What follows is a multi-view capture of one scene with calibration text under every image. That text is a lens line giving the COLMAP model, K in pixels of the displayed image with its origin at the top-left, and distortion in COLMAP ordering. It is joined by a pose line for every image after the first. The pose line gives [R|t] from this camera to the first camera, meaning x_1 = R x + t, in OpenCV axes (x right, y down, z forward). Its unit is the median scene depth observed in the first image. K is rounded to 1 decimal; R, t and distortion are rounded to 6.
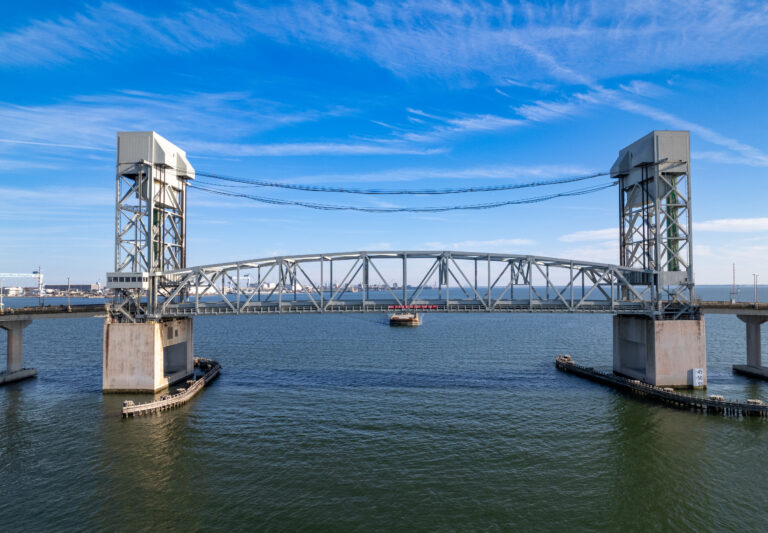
lens RADIAL K [[510.3, 0, 395.6], [0, 510.3, 268.0], [0, 0, 1]] dist [-0.022178, 0.012083]
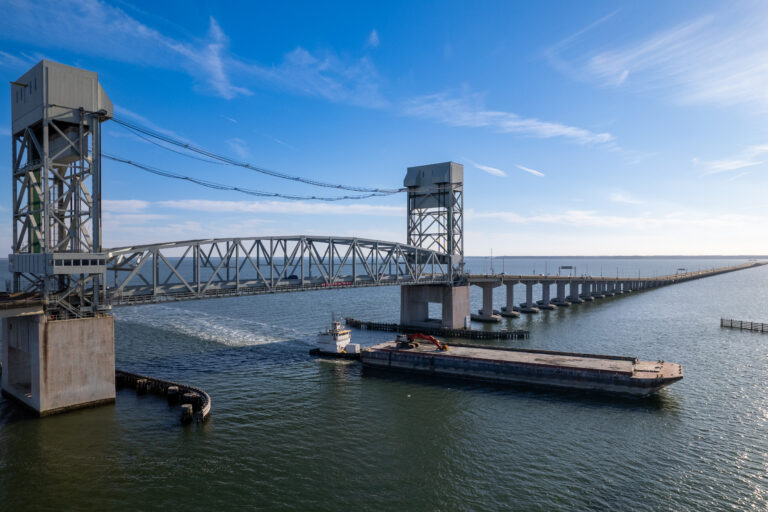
lens RADIAL K [[499.2, 0, 378.0], [0, 499.2, 257.4], [0, 0, 1]] dist [-0.021029, 0.015609]
pose [[0.672321, 0.002755, 0.740254, -0.767240], [-0.025814, 0.999472, 0.019725, -0.011217], [-0.739809, -0.032370, 0.672038, 0.158738]]
